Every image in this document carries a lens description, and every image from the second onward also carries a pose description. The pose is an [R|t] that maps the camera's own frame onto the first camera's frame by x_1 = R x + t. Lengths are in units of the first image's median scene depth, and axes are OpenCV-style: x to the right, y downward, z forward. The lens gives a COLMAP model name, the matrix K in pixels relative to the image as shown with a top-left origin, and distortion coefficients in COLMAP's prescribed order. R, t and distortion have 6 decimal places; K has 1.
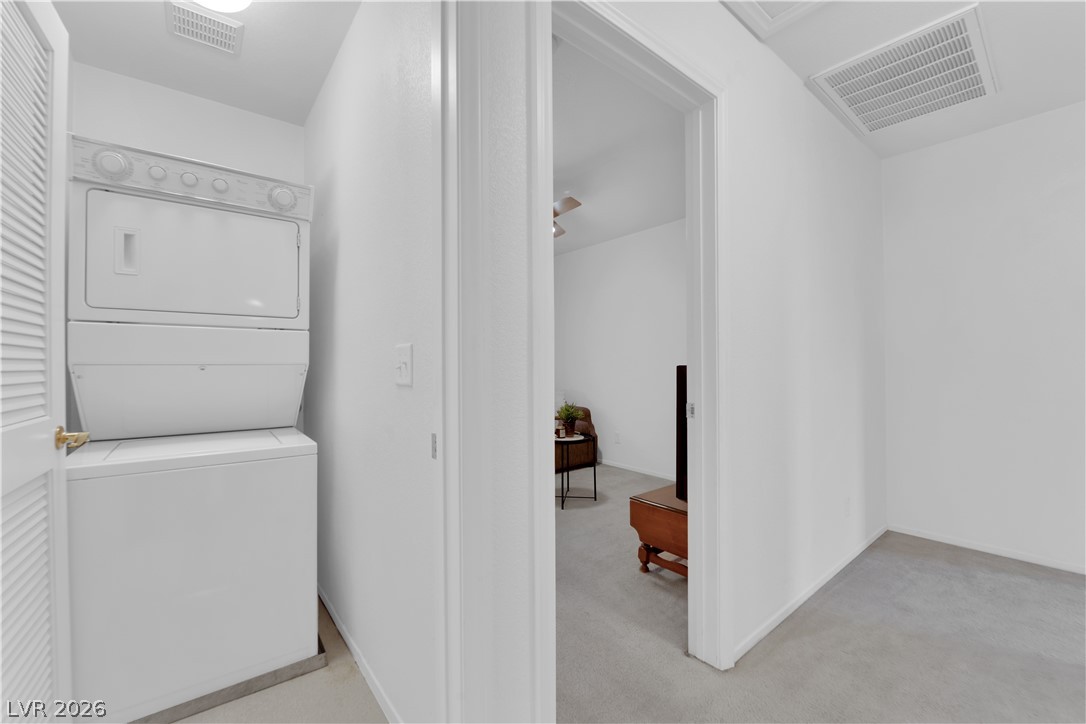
lens RADIAL K [[430.1, 0, 543.0], [0, 430.1, 362.1], [0, 0, 1]] dist [-0.001955, -0.000047]
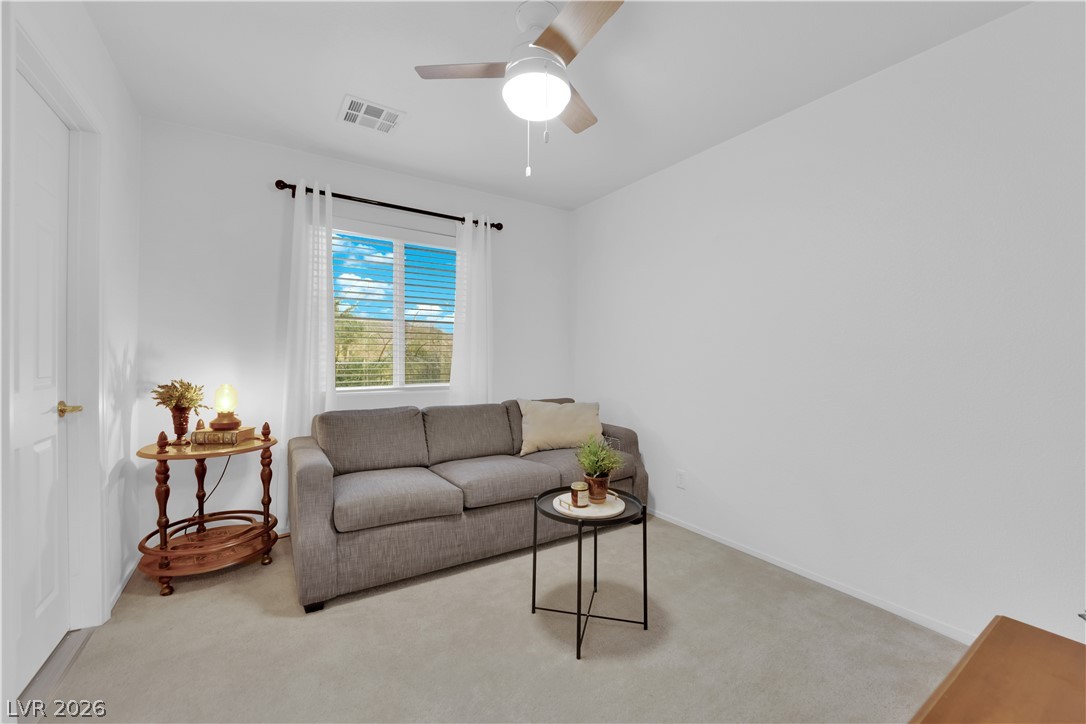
lens RADIAL K [[430.1, 0, 543.2], [0, 430.1, 360.1], [0, 0, 1]] dist [-0.001955, -0.000047]
pose [[0.994258, 0.014411, -0.106034, 0.044665], [-0.012787, 0.999791, 0.015977, -0.006518], [0.106242, -0.014529, 0.994234, 0.430798]]
